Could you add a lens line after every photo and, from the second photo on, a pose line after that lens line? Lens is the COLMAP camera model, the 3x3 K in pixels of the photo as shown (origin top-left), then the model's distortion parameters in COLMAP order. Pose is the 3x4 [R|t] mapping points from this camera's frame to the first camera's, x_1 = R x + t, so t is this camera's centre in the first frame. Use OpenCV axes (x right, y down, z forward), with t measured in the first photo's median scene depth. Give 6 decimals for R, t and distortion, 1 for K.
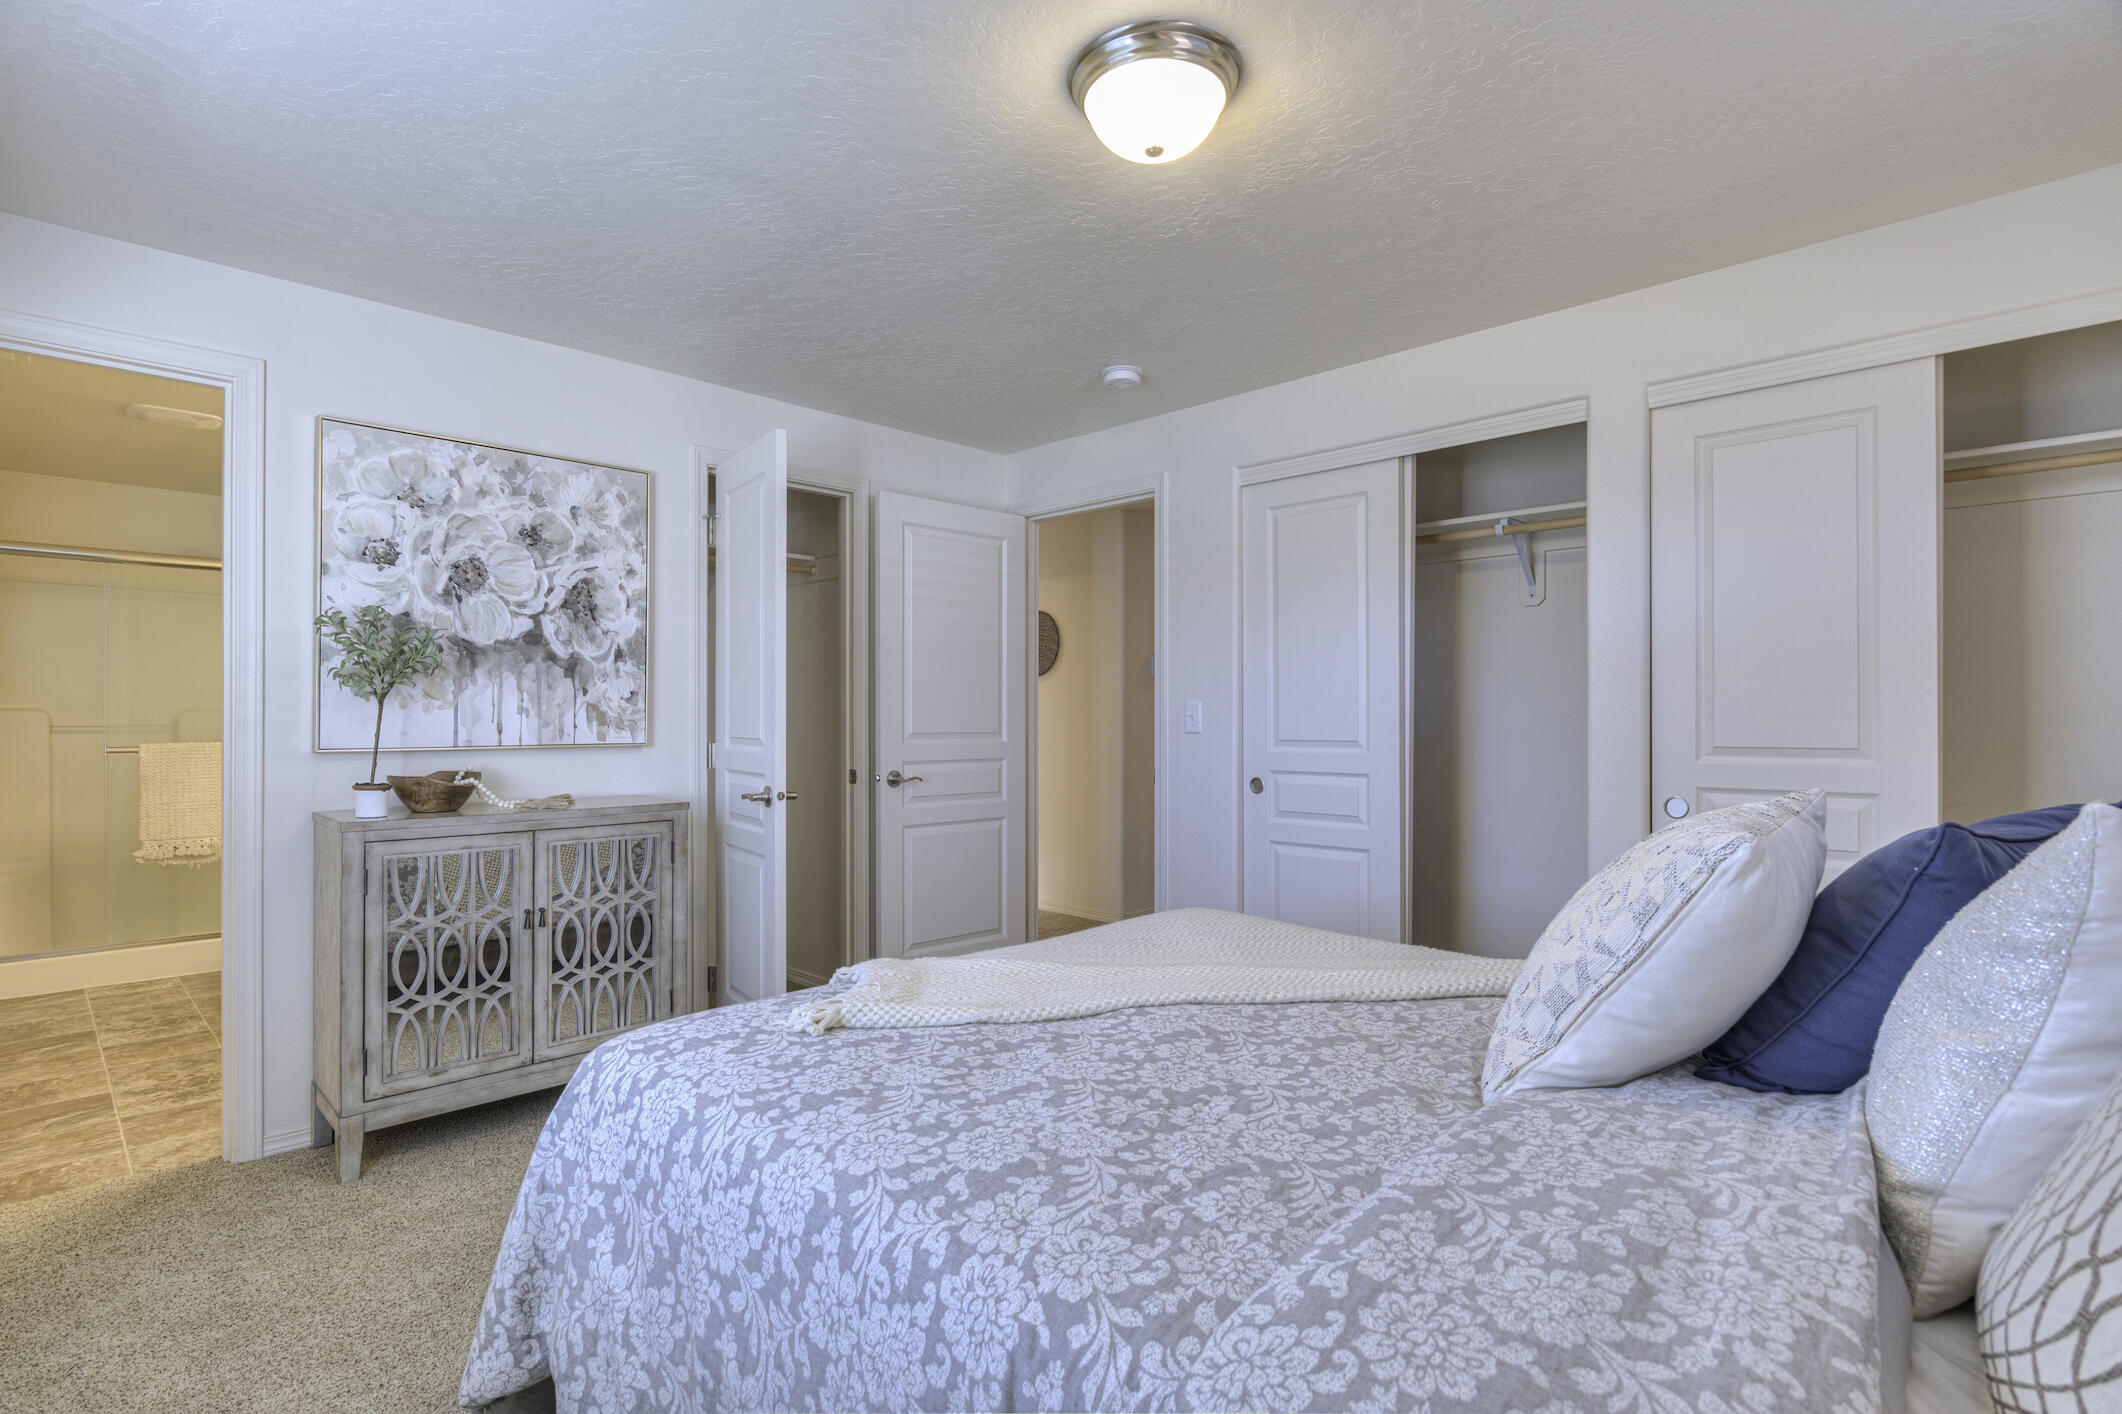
lens RADIAL K [[1037.5, 0, 1061.2], [0, 1037.5, 713.8], [0, 0, 1]] dist [-0.004789, -0.000233]
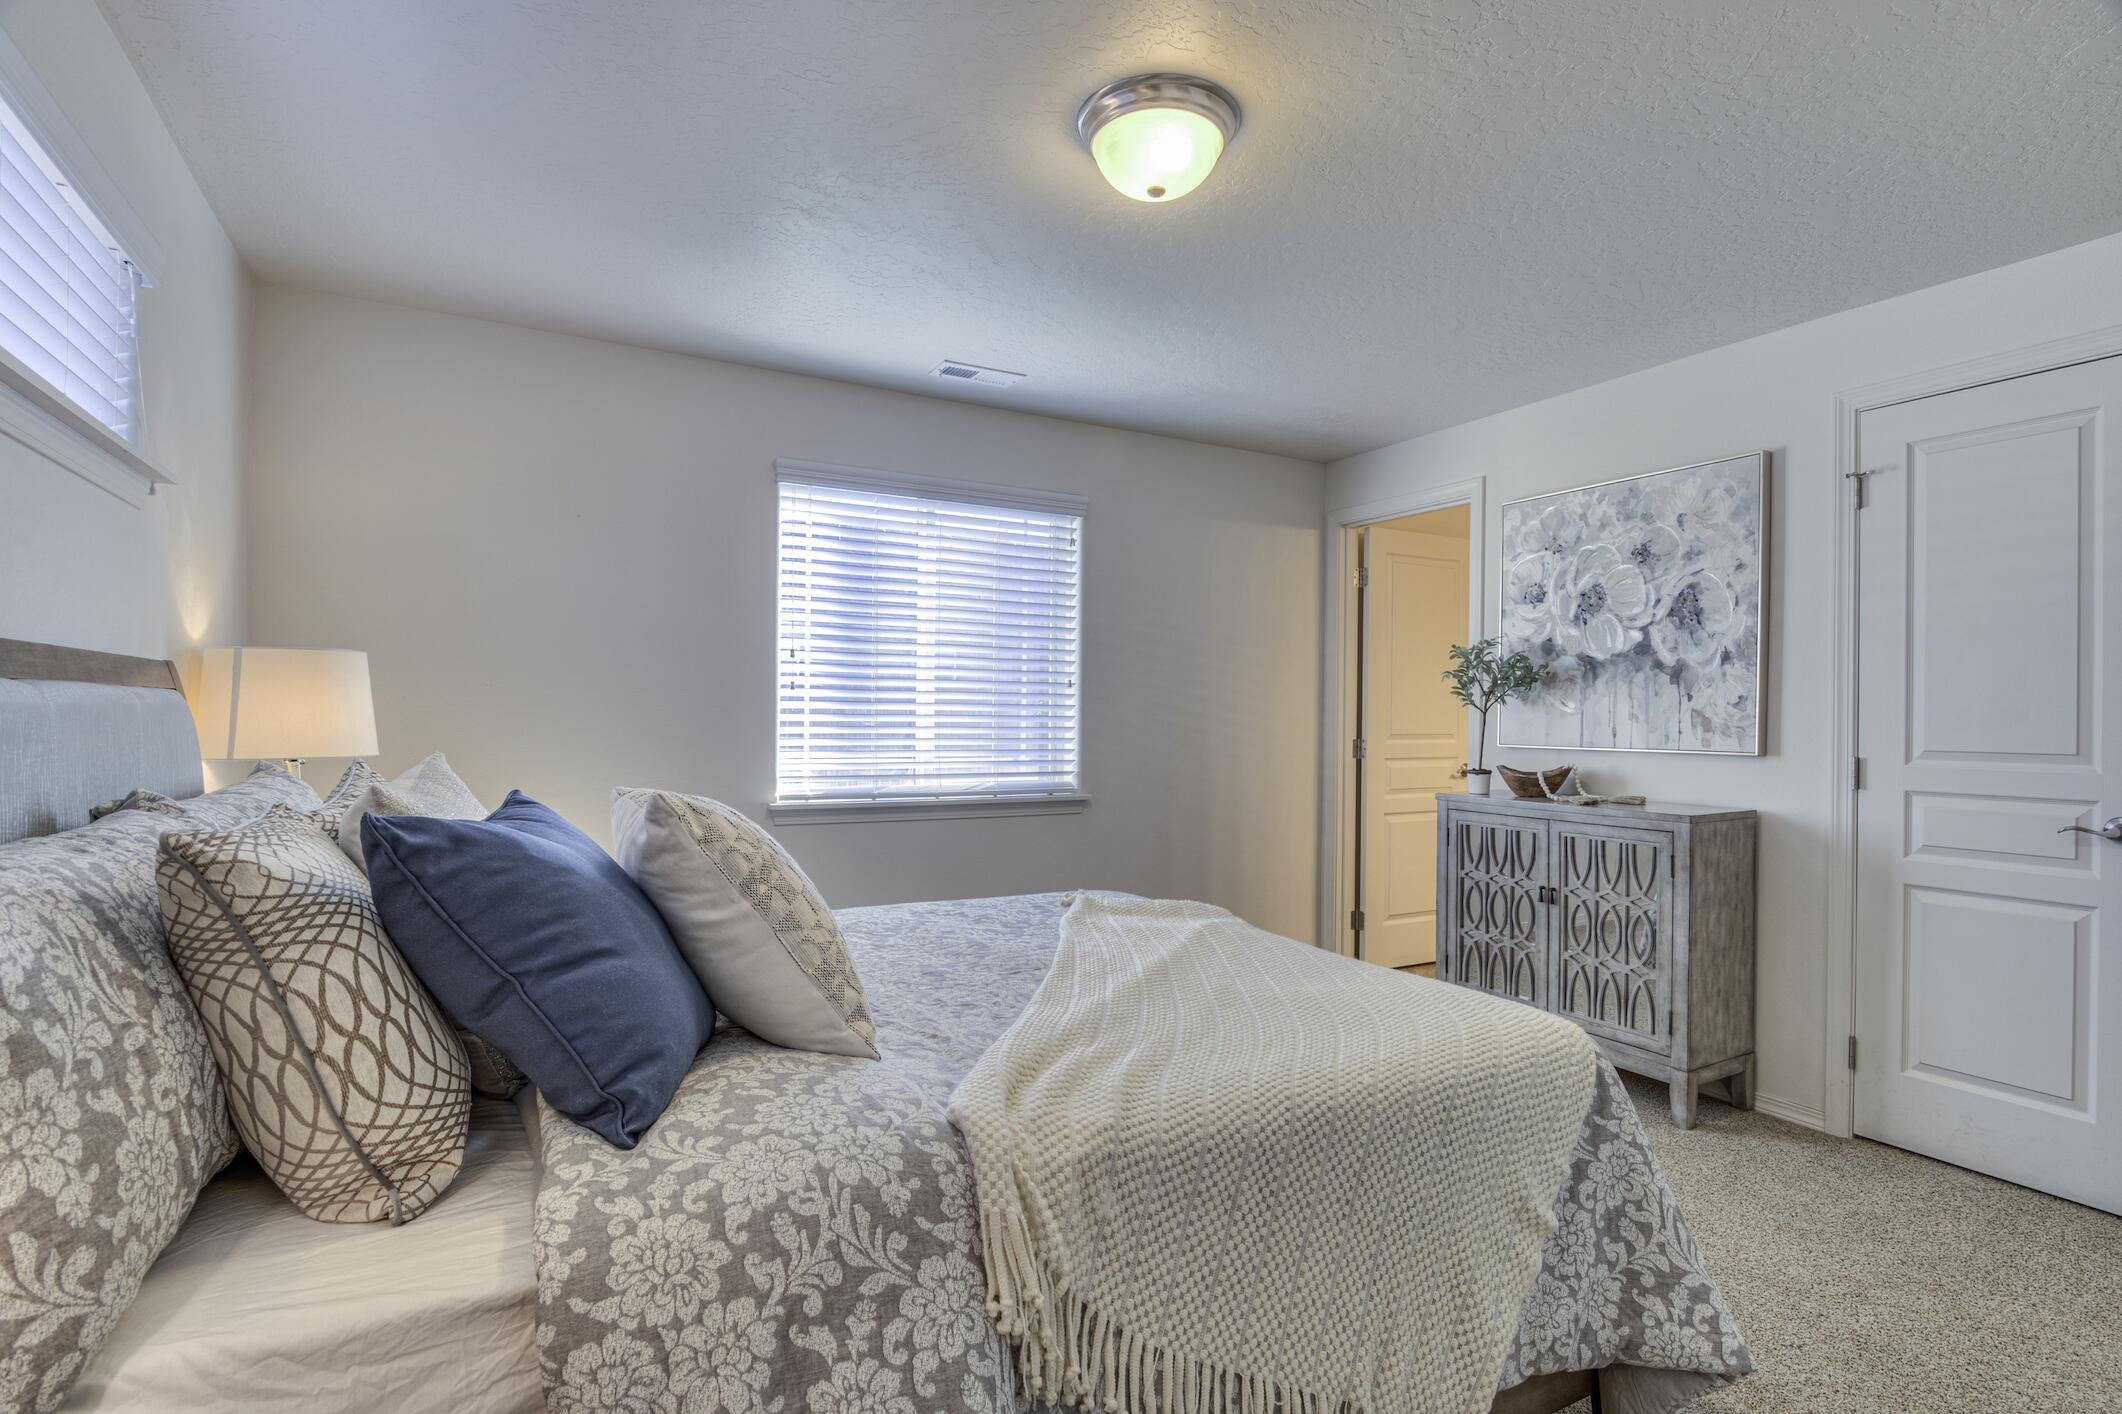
lens RADIAL K [[1032.5, 0, 1063.1], [0, 1032.5, 693.6], [0, 0, 1]] dist [0.003848, -0.000245]
pose [[-0.276658, -0.023956, -0.960670, 0.679636], [-0.006829, 0.999713, -0.022963, 0.001925], [0.960944, 0.000207, -0.276742, 0.721495]]
